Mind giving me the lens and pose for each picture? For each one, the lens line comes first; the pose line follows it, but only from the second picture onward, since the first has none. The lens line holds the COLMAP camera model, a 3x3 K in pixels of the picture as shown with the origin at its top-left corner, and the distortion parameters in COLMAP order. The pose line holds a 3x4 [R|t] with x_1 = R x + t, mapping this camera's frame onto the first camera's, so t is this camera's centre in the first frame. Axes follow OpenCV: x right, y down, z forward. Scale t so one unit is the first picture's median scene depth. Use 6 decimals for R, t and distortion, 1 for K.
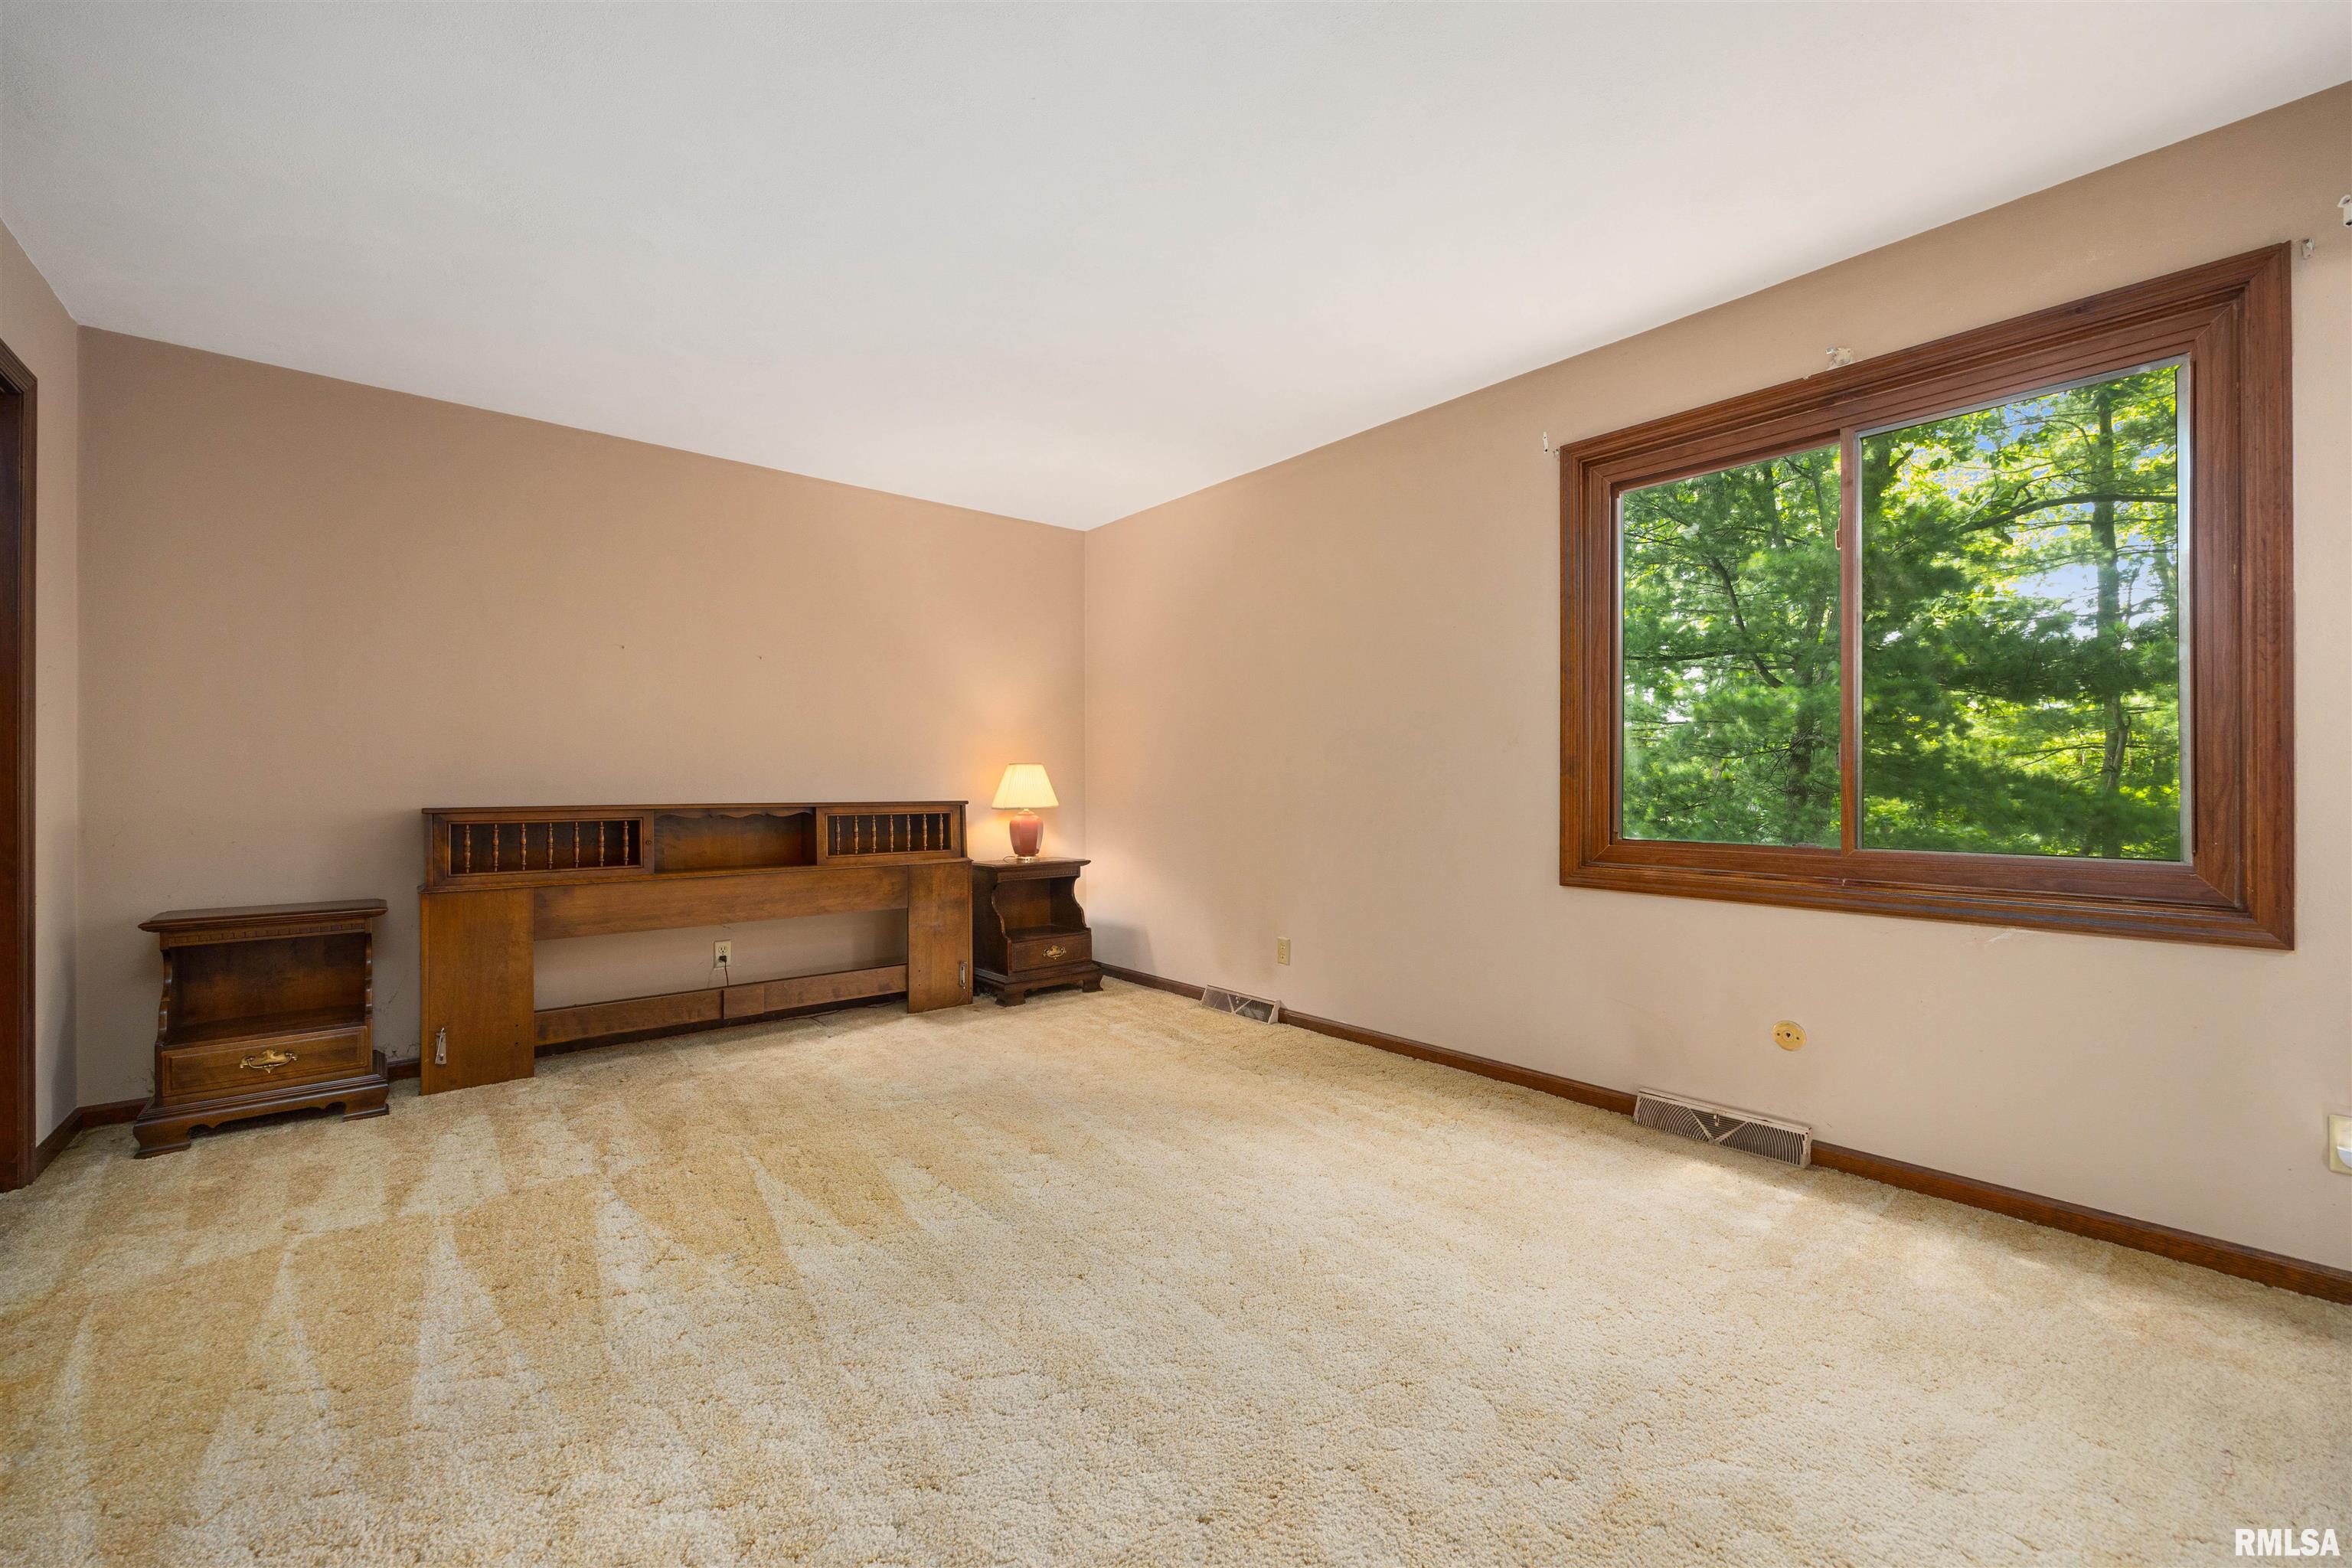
lens RADIAL K [[933.3, 0, 1174.7], [0, 933.3, 781.3], [0, 0, 1]] dist [-0.001226, -0.000713]
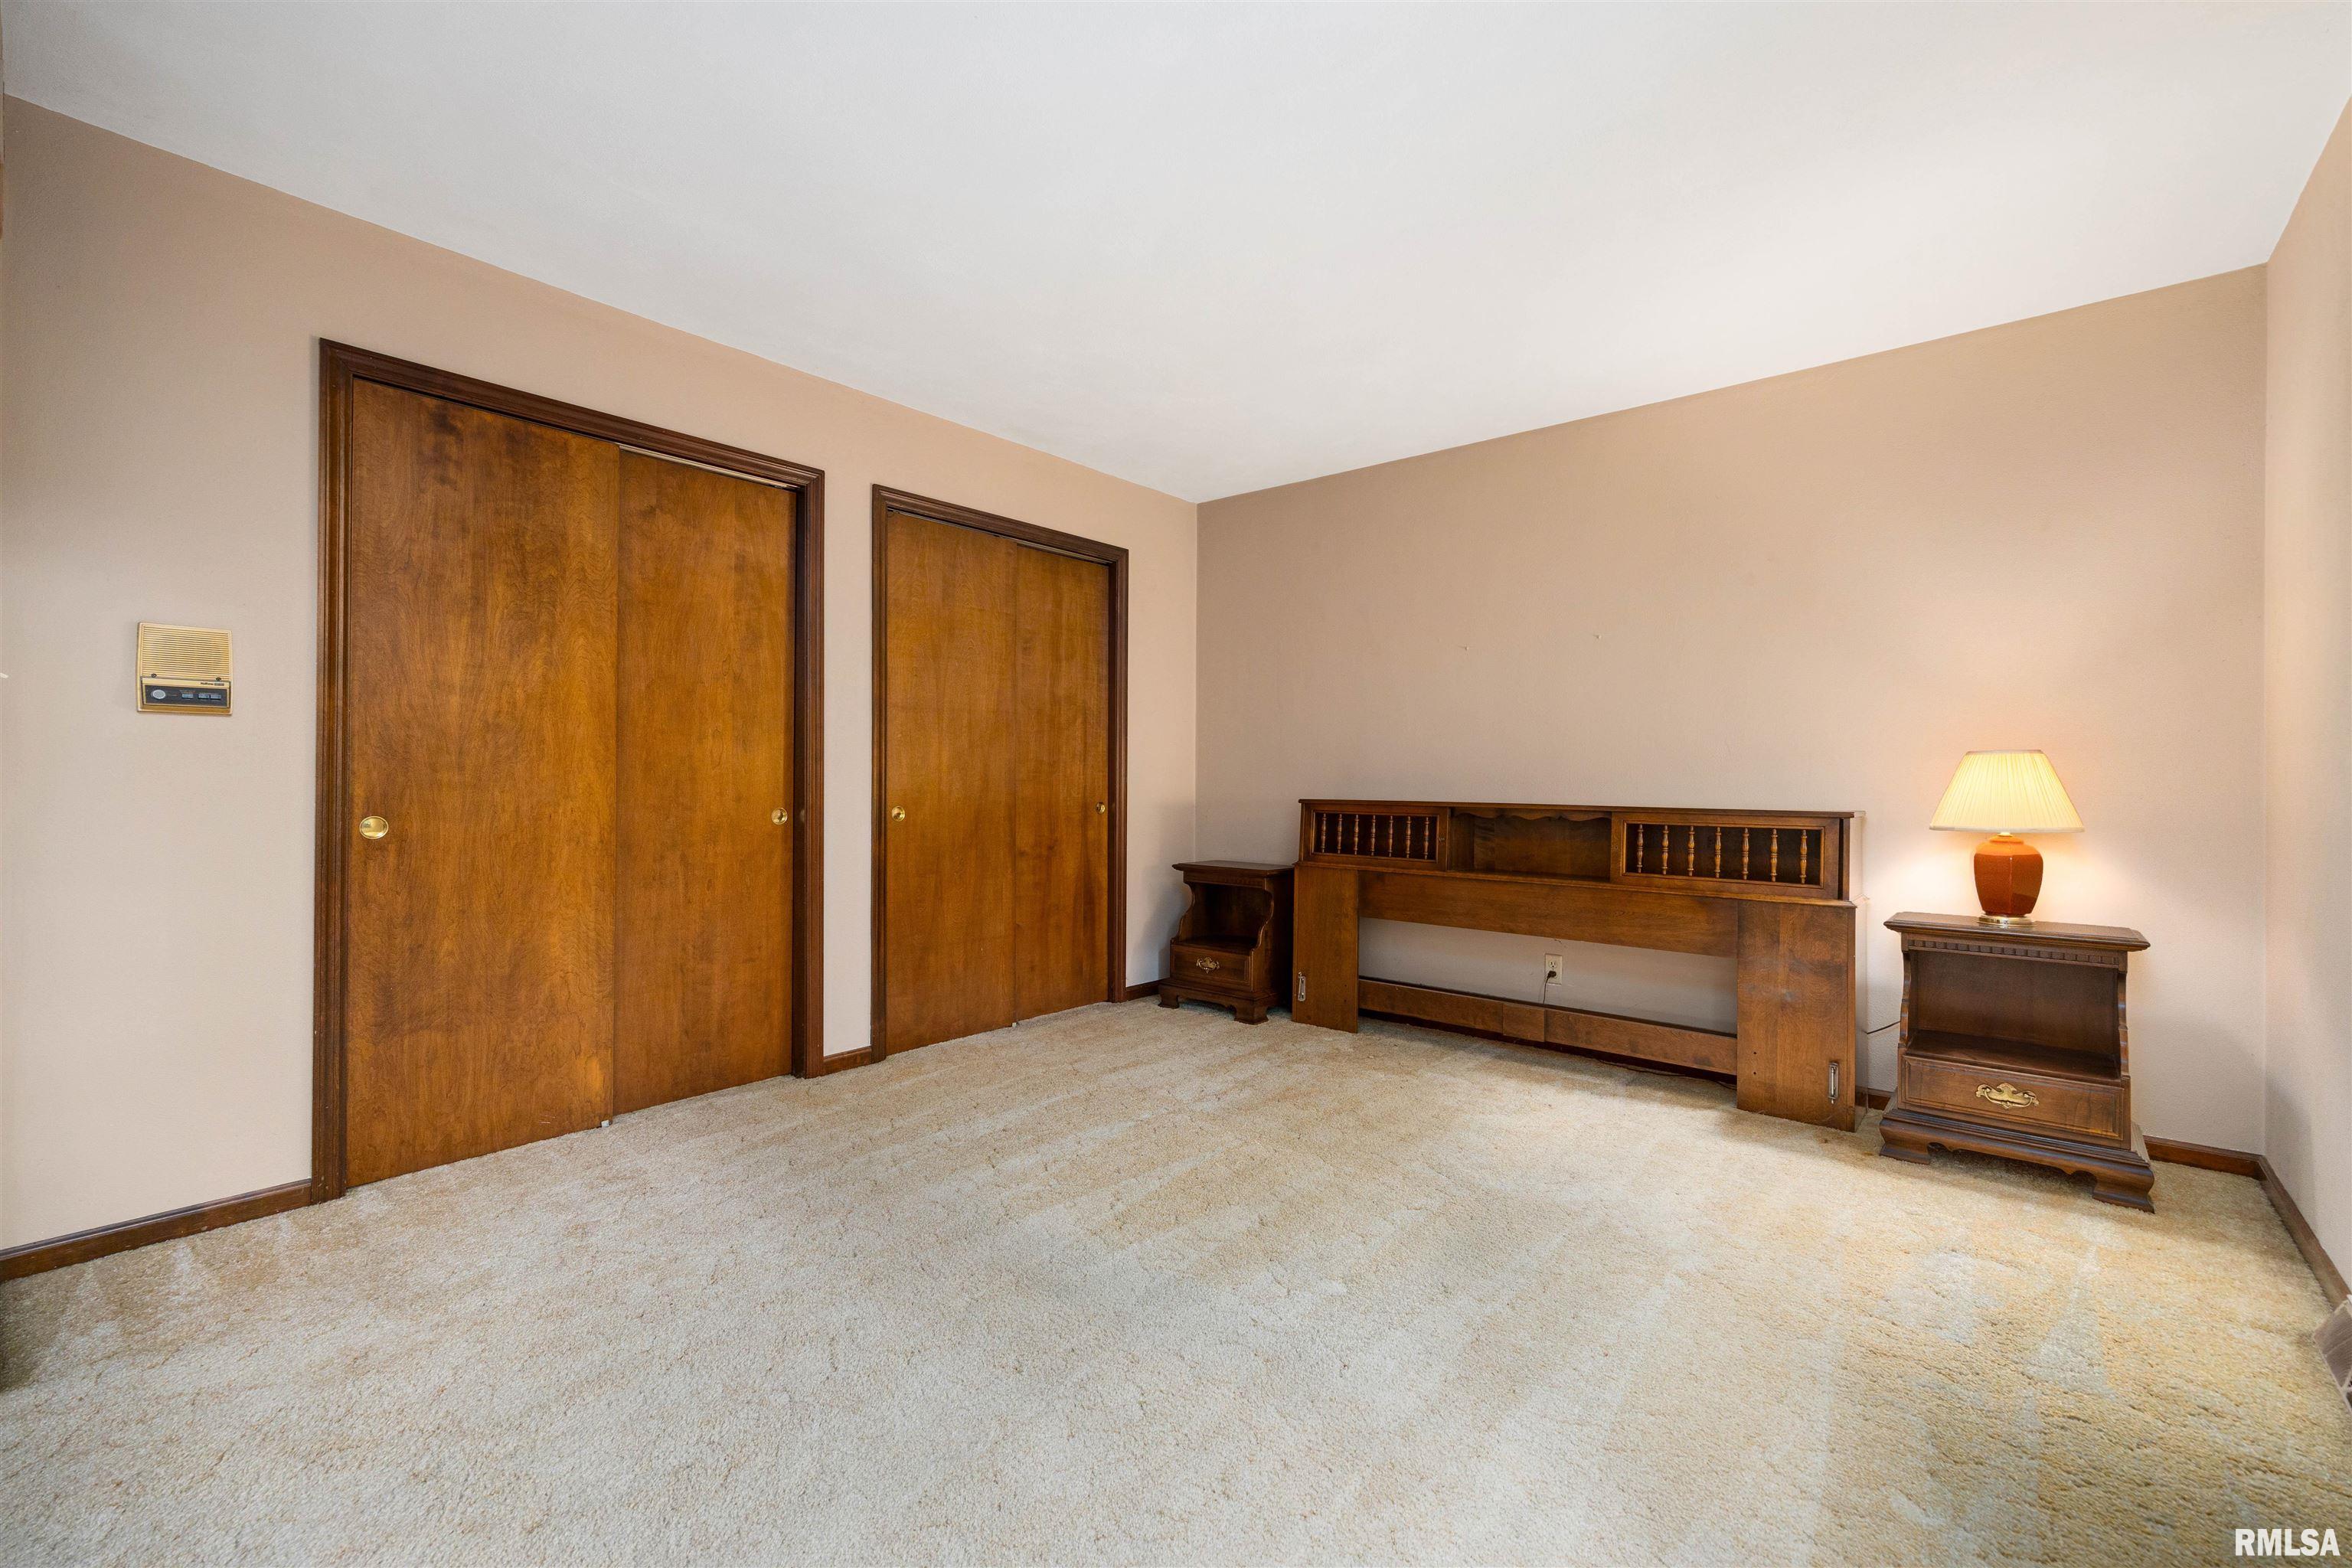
lens RADIAL K [[980.4, 0, 1228.1], [0, 980.4, 779.1], [0, 0, 1]] dist [0.000188, 0.000171]
pose [[0.201529, 0.003638, -0.979476, 0.457970], [-0.009461, 0.999954, 0.001767, 0.000956], [0.979437, 0.008911, 0.201554, 0.584660]]
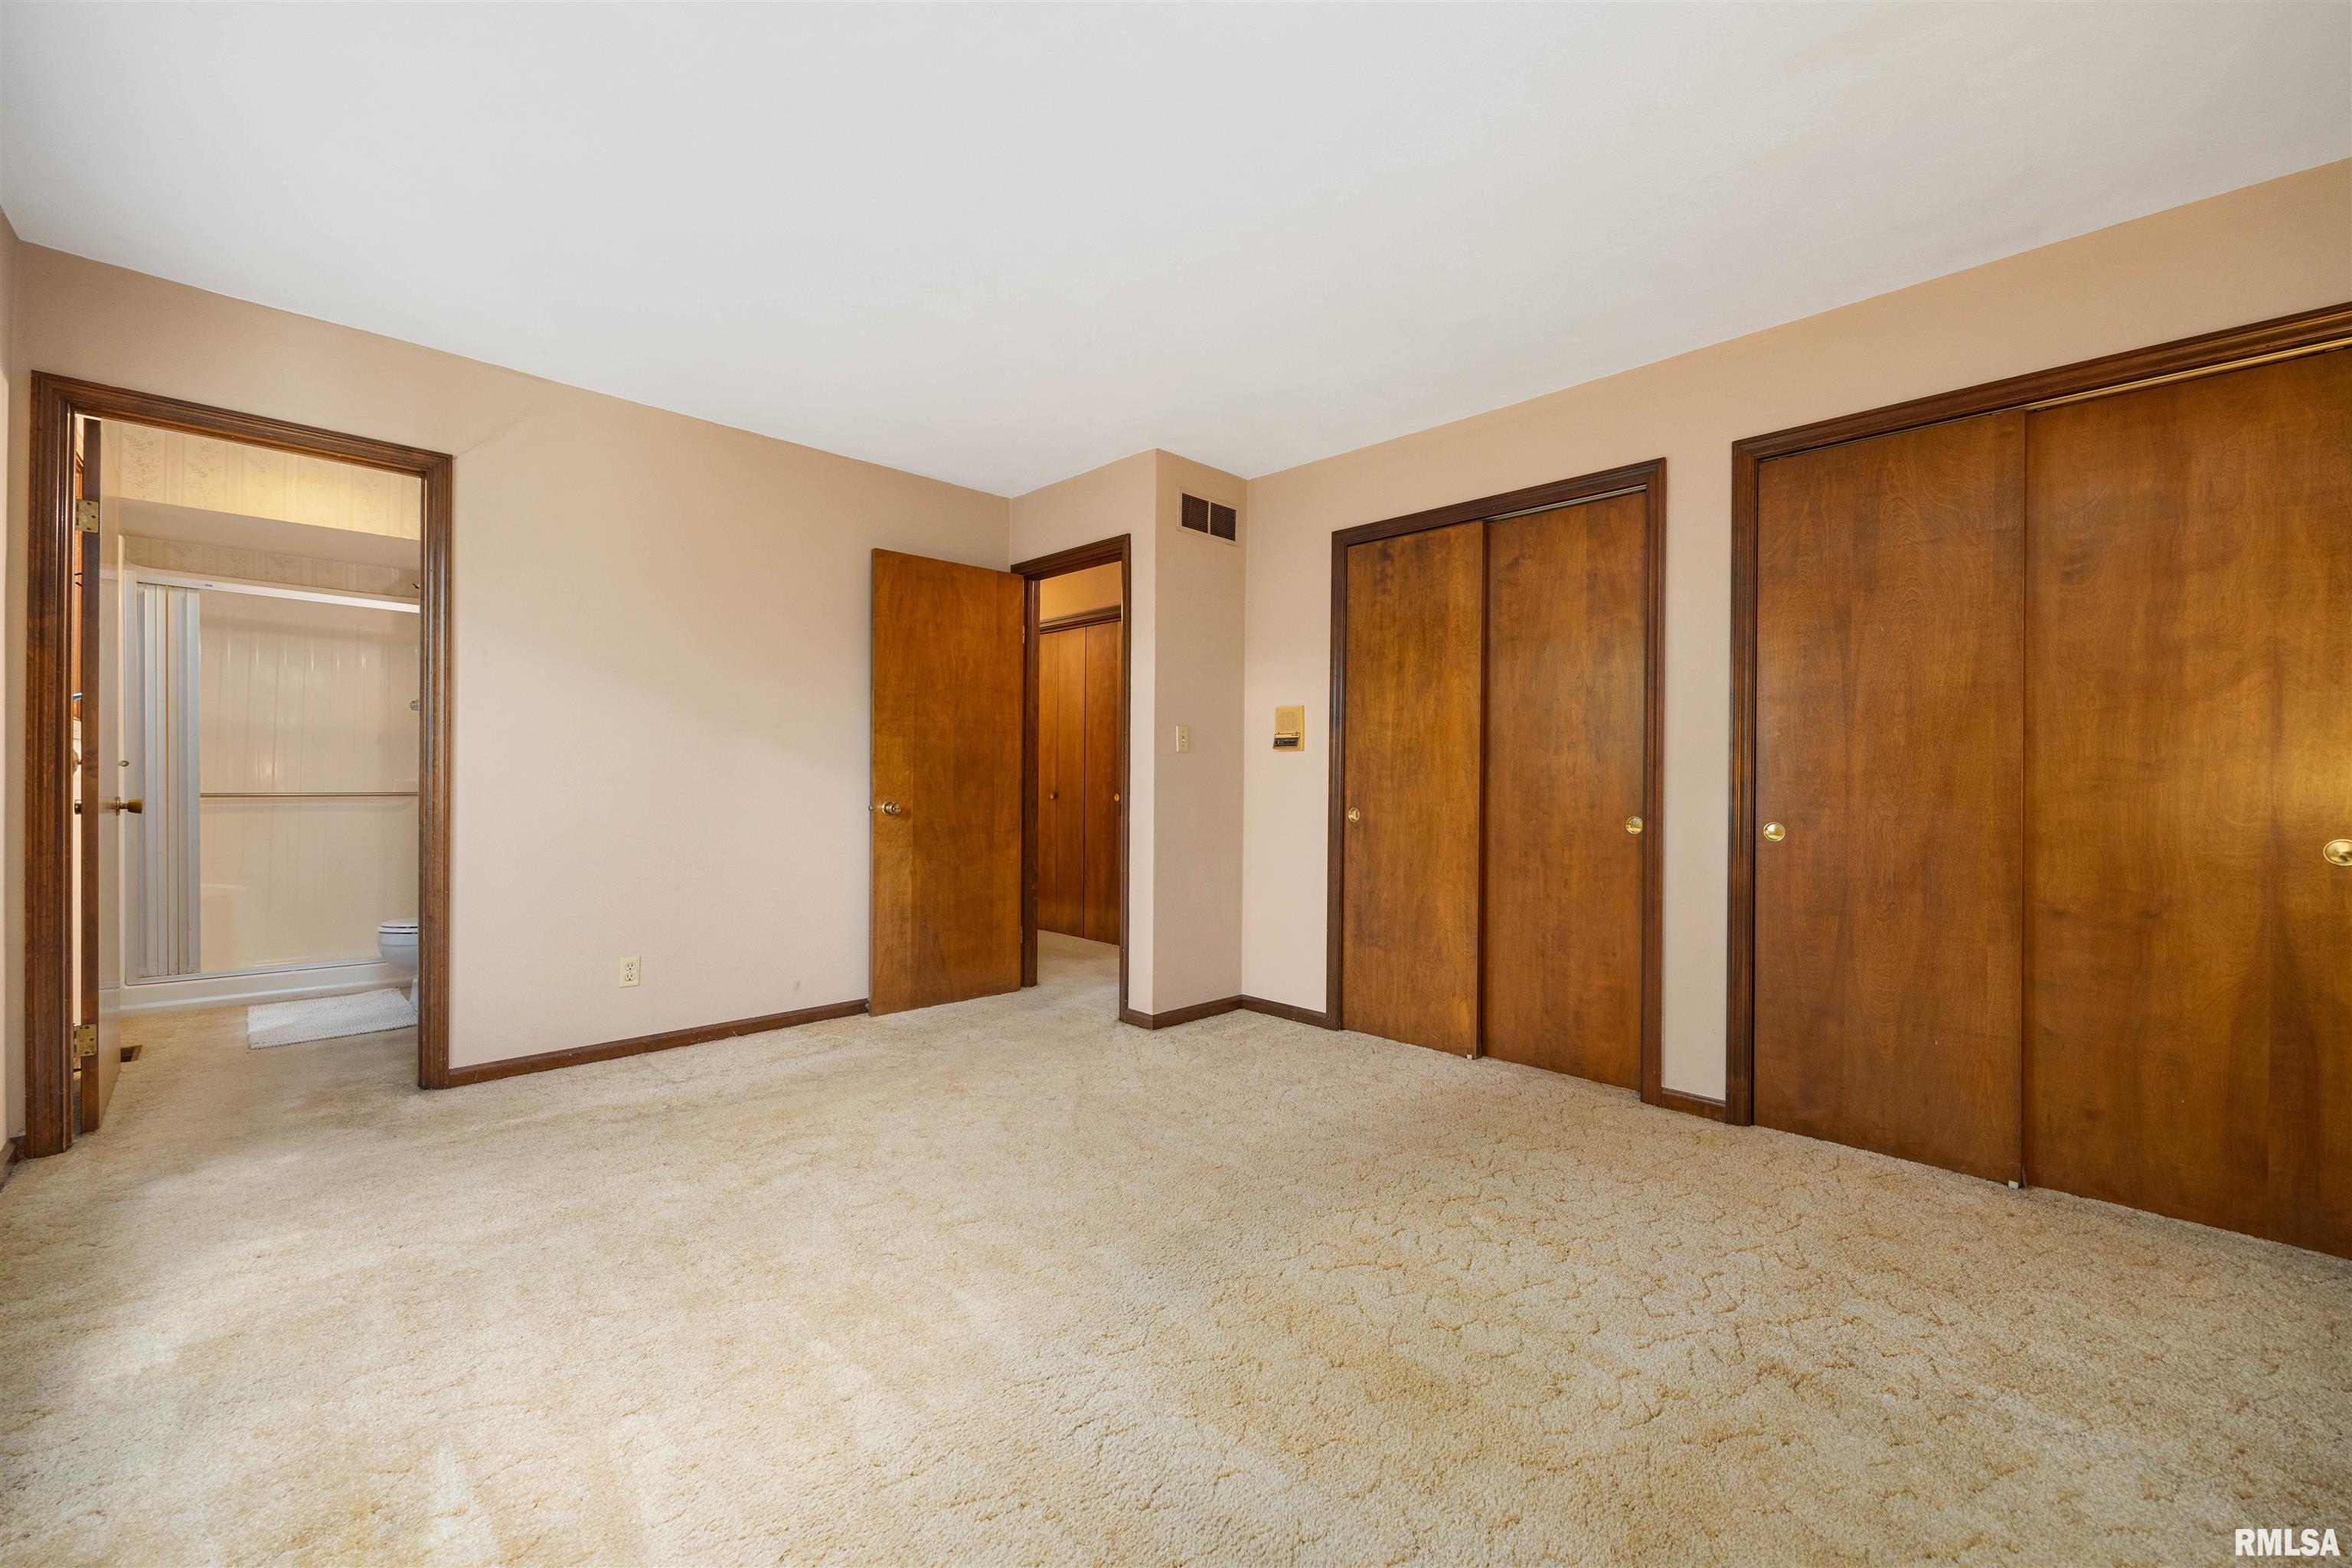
lens RADIAL K [[933.3, 0, 1172.8], [0, 933.3, 782.2], [0, 0, 1]] dist [-0.001226, -0.000713]
pose [[-0.997186, -0.007064, -0.074635, -0.075802], [-0.007452, 0.999960, 0.004926, 0.000500], [0.074598, 0.005468, -0.997199, 1.229106]]
